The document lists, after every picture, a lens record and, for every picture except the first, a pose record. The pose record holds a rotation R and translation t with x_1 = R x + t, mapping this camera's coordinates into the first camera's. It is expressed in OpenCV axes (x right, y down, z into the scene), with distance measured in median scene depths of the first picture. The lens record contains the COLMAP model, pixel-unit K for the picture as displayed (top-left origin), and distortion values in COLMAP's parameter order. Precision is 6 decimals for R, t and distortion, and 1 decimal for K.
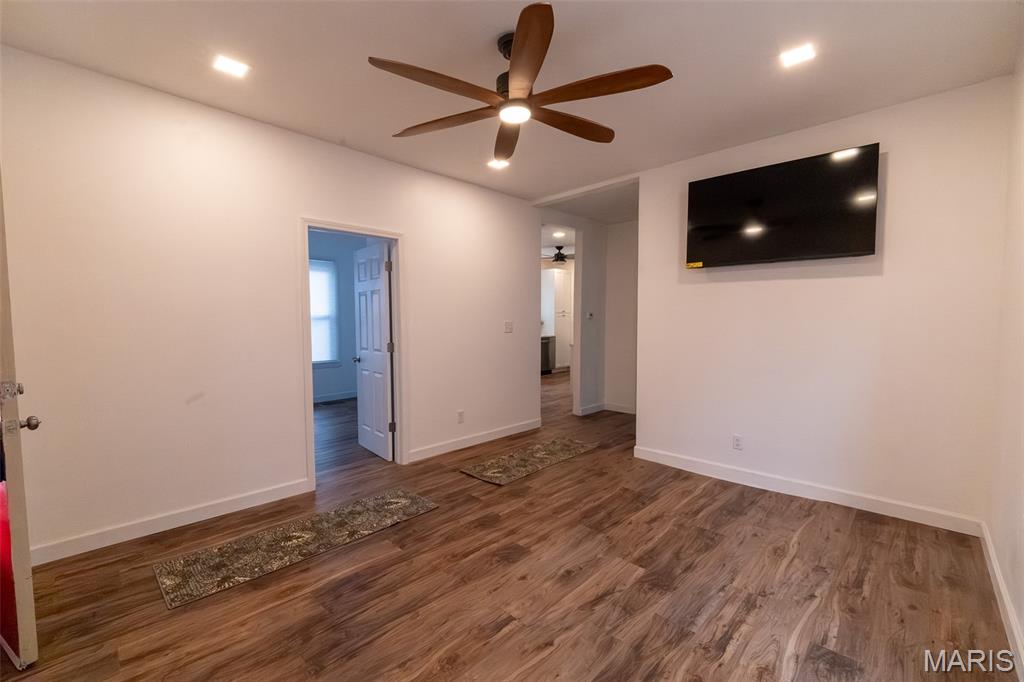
lens RADIAL K [[425.9, 0, 512.0], [0, 425.9, 341.0], [0, 0, 1]] dist [0.001810, -0.011042]
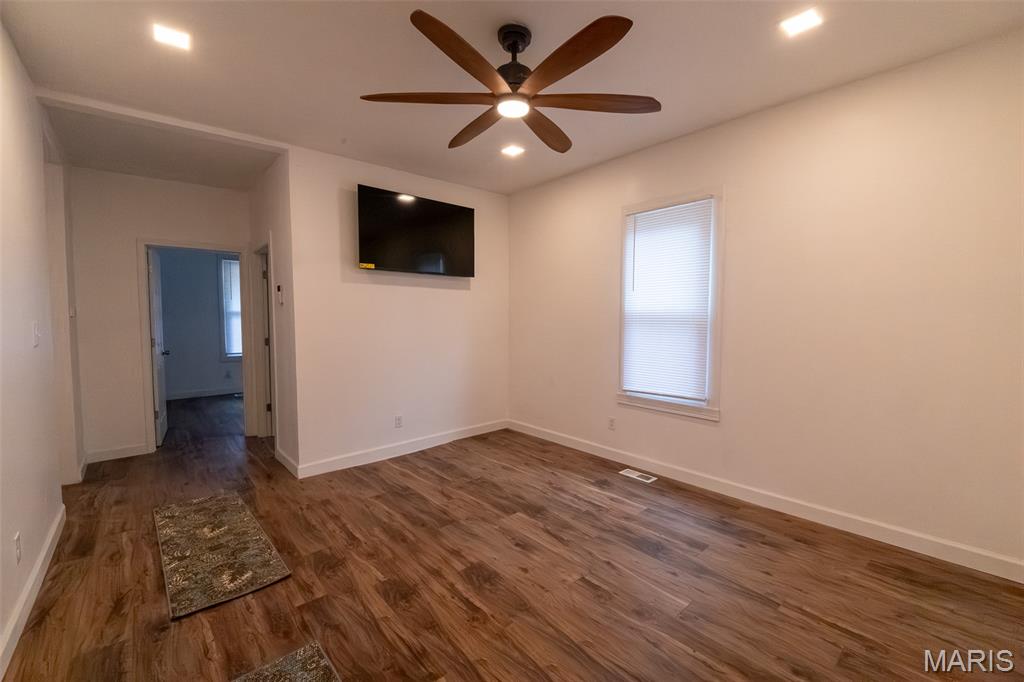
lens RADIAL K [[425.9, 0, 512.0], [0, 425.9, 341.0], [0, 0, 1]] dist [0.001810, -0.011042]
pose [[0.080078, -0.060055, 0.994978, -0.784404], [0.059144, 0.996711, 0.055399, -0.039467], [-0.995032, 0.054410, 0.083367, 0.749320]]
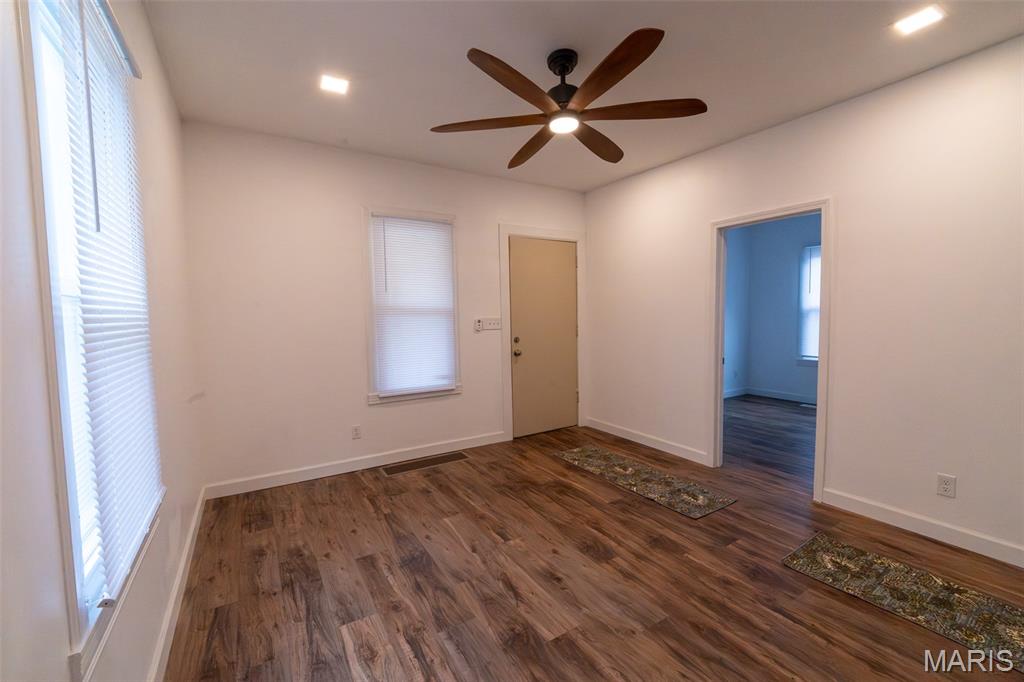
lens RADIAL K [[425.9, 0, 512.0], [0, 425.9, 341.0], [0, 0, 1]] dist [0.001810, -0.011042]
pose [[-0.245374, 0.066506, -0.967144, 0.878529], [-0.042863, 0.995924, 0.079360, -0.052288], [0.968480, 0.060927, -0.241523, 0.919661]]
